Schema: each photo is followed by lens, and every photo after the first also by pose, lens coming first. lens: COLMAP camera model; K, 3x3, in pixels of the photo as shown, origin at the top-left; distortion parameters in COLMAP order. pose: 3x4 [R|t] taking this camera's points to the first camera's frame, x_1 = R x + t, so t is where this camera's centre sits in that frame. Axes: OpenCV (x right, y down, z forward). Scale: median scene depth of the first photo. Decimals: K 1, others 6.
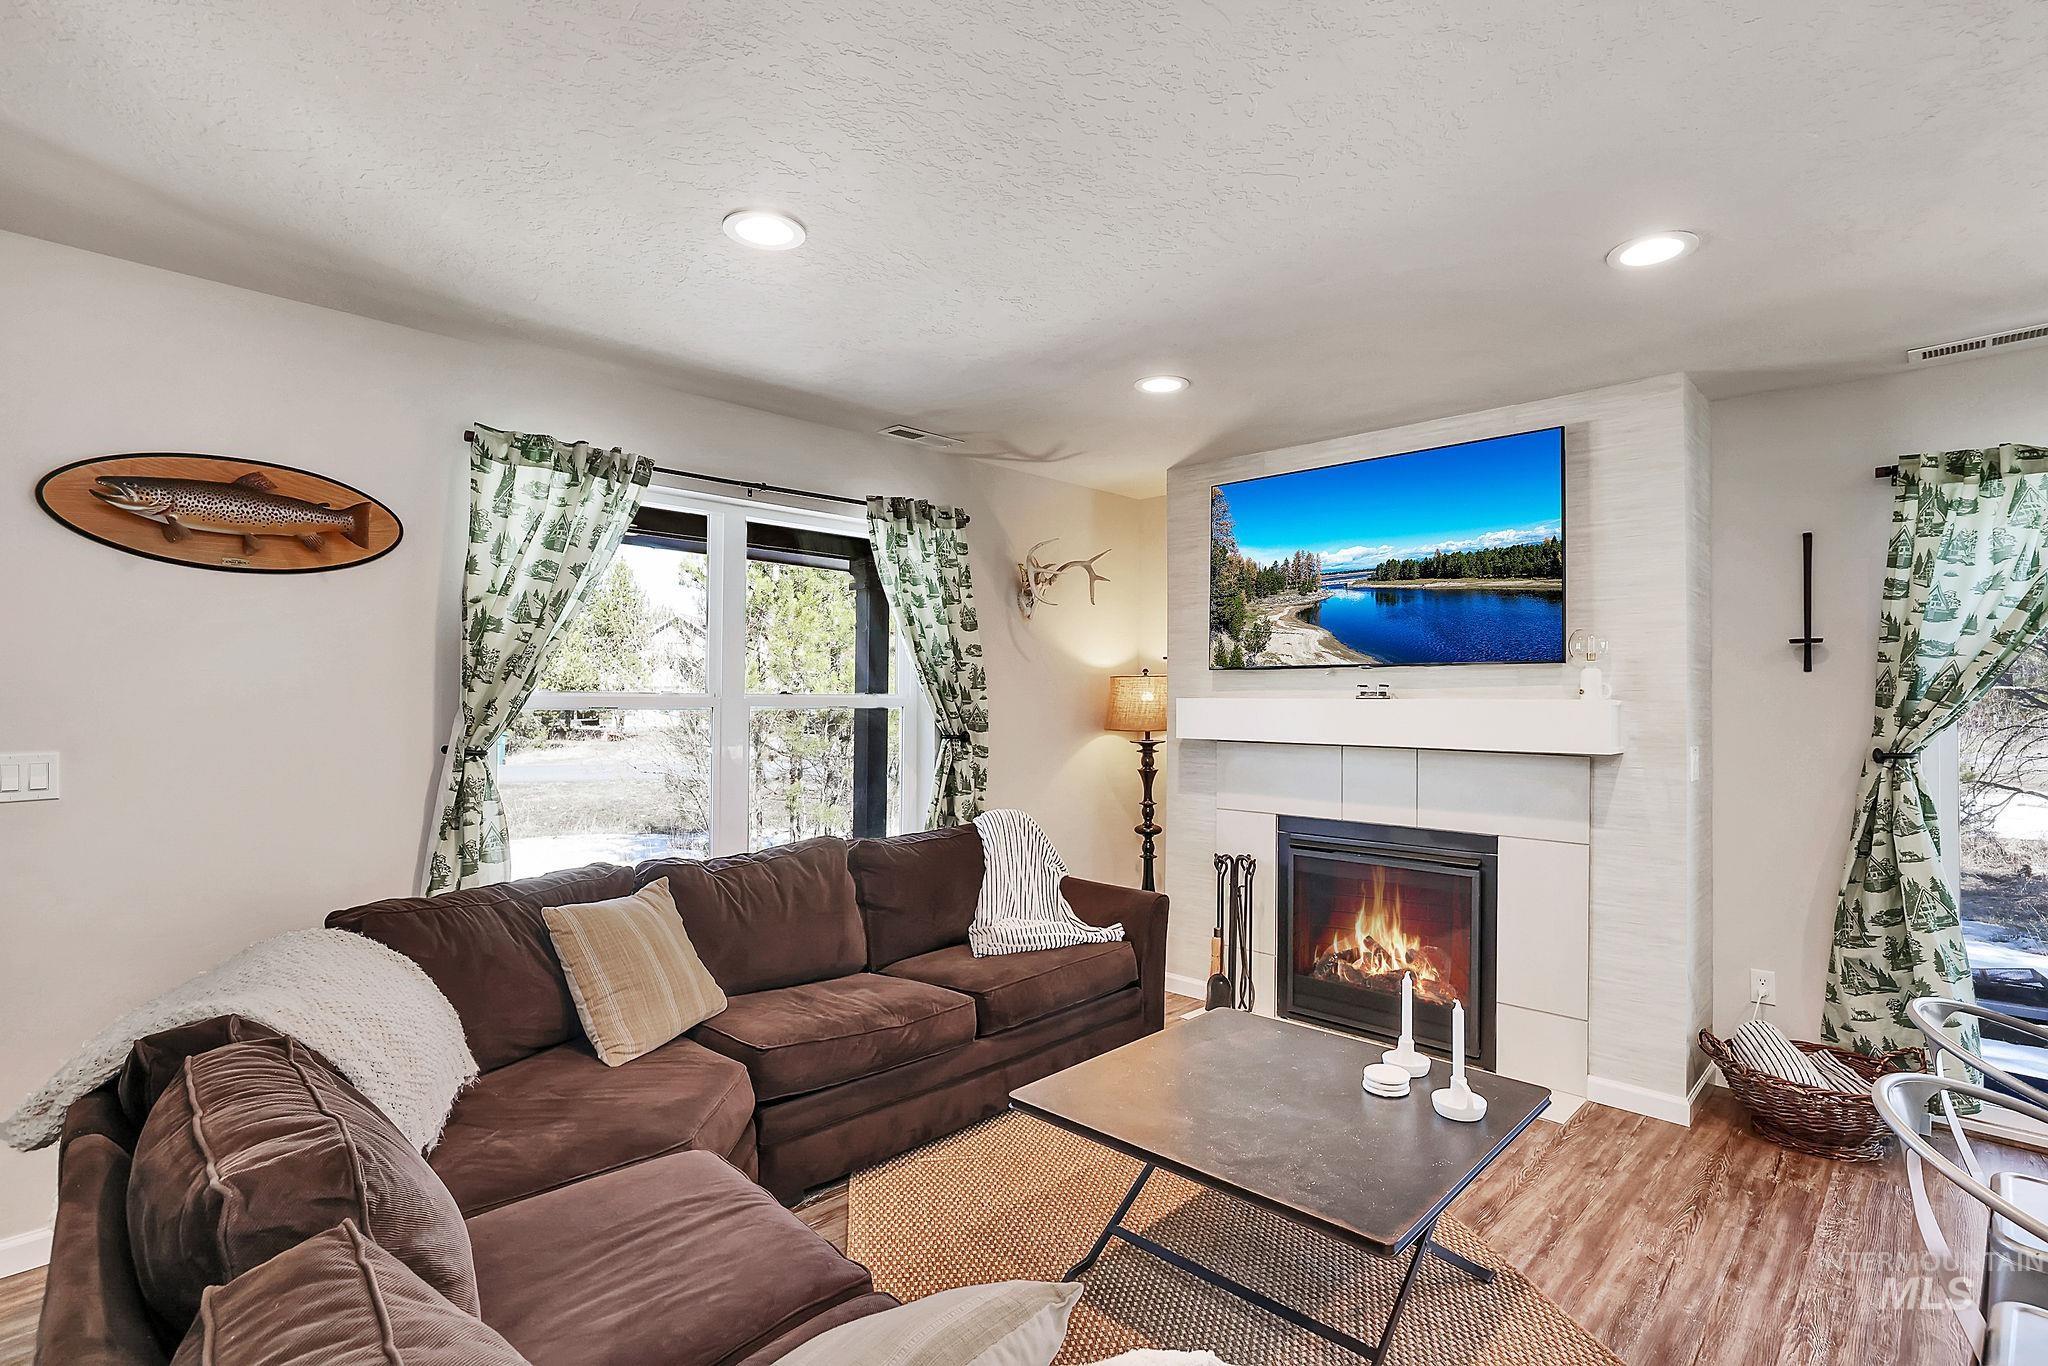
lens RADIAL K [[972.6, 0, 1028.9], [0, 972.6, 683.6], [0, 0, 1]] dist [-0.045395, 0.026574]
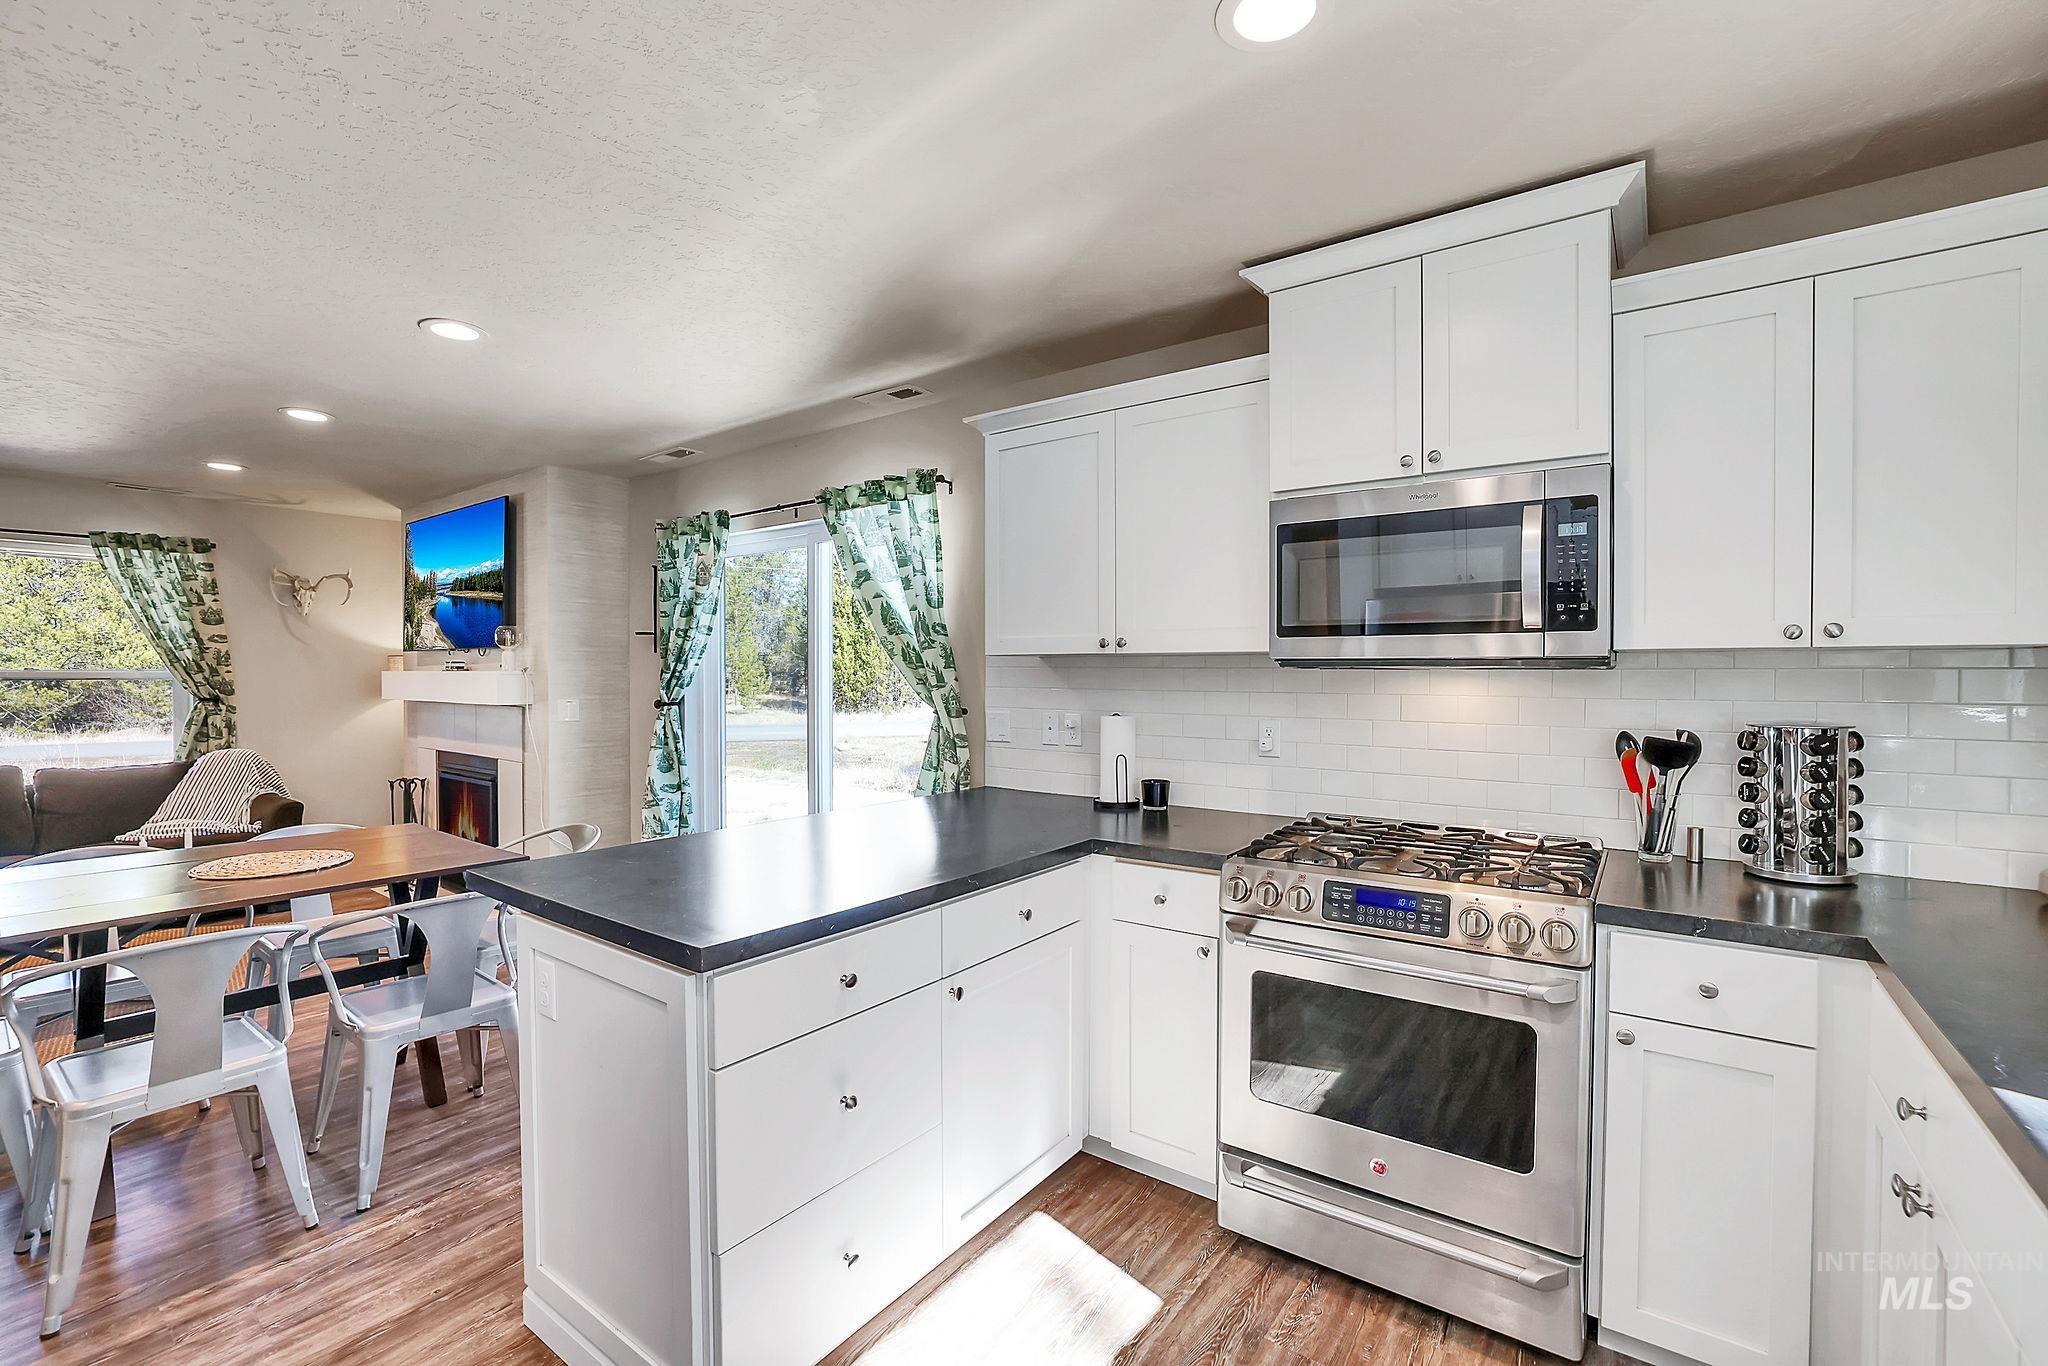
lens RADIAL K [[880.0, 0, 1024.0], [0, 880.0, 683.0], [0, 0, 1]] dist [-0.051311, 0.020910]
pose [[0.991668, -0.007379, 0.128607, 1.296565], [0.003043, 0.999421, 0.033879, -0.010685], [-0.128783, -0.033205, 0.991117, -0.539425]]
